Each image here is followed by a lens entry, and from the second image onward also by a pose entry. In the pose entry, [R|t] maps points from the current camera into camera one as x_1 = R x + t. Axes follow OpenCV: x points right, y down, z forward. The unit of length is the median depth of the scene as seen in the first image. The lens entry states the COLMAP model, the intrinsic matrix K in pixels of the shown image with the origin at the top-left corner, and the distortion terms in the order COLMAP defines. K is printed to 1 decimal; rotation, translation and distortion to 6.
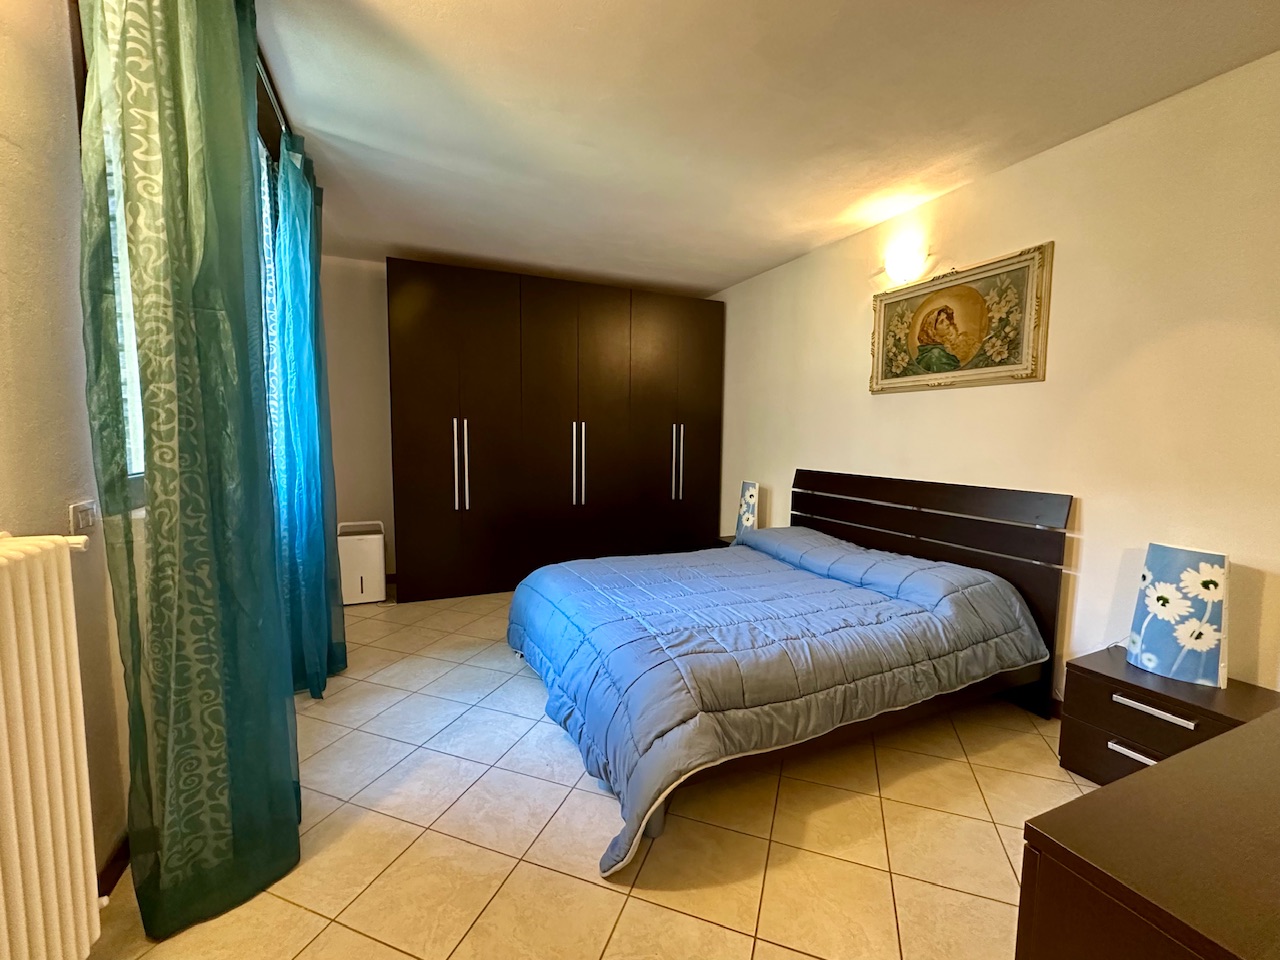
lens RADIAL K [[510.3, 0, 644.3], [0, 510.3, 478.8], [0, 0, 1]] dist [-0.002029, -0.000006]
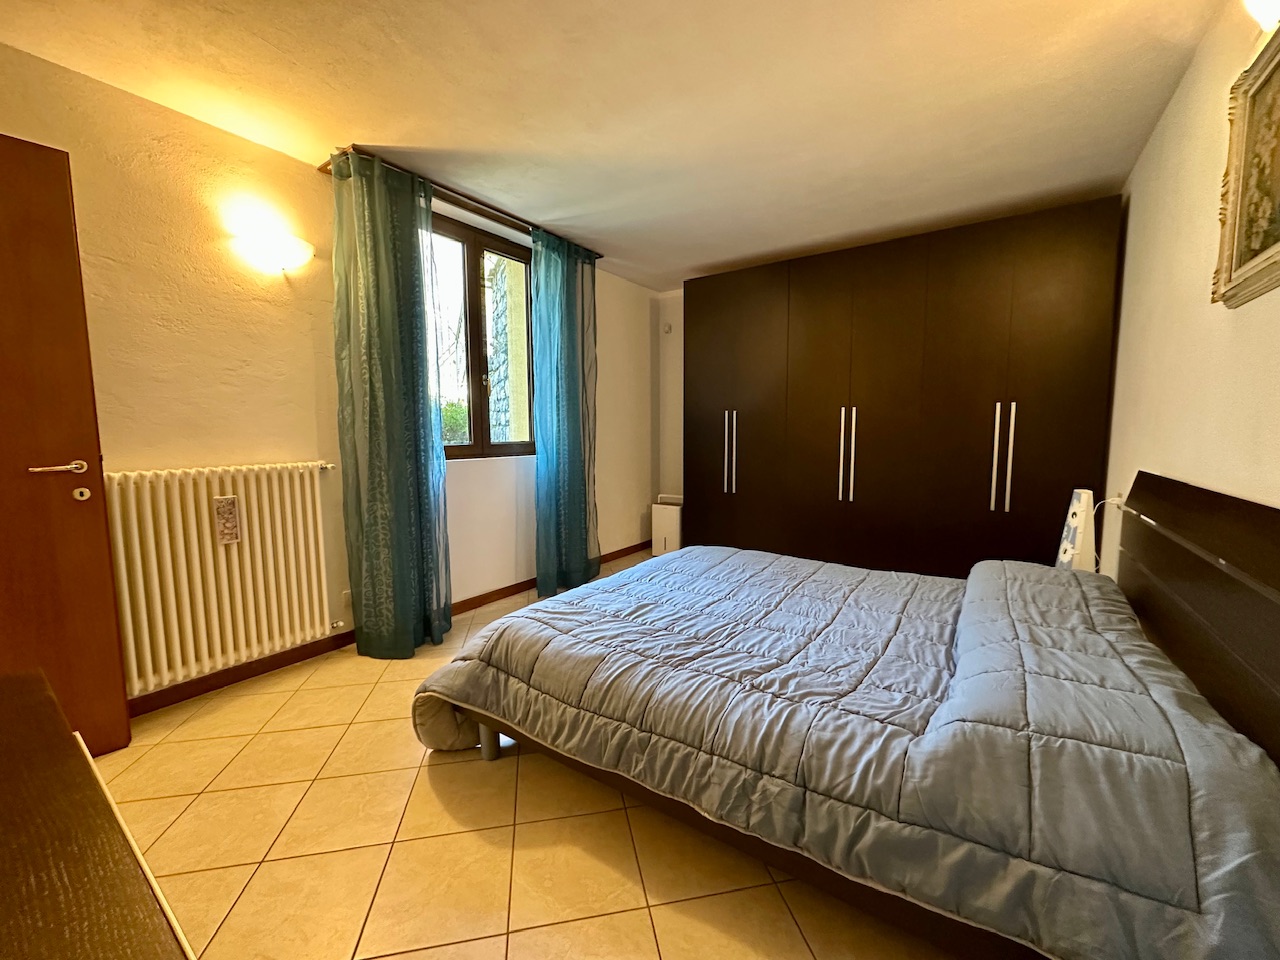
lens RADIAL K [[510.3, 0, 644.3], [0, 510.3, 478.8], [0, 0, 1]] dist [-0.002029, -0.000006]
pose [[0.526051, 0.063847, -0.848053, 0.956473], [-0.064201, 0.997314, 0.035260, 0.002961], [0.848026, 0.035897, 0.528737, 0.555253]]
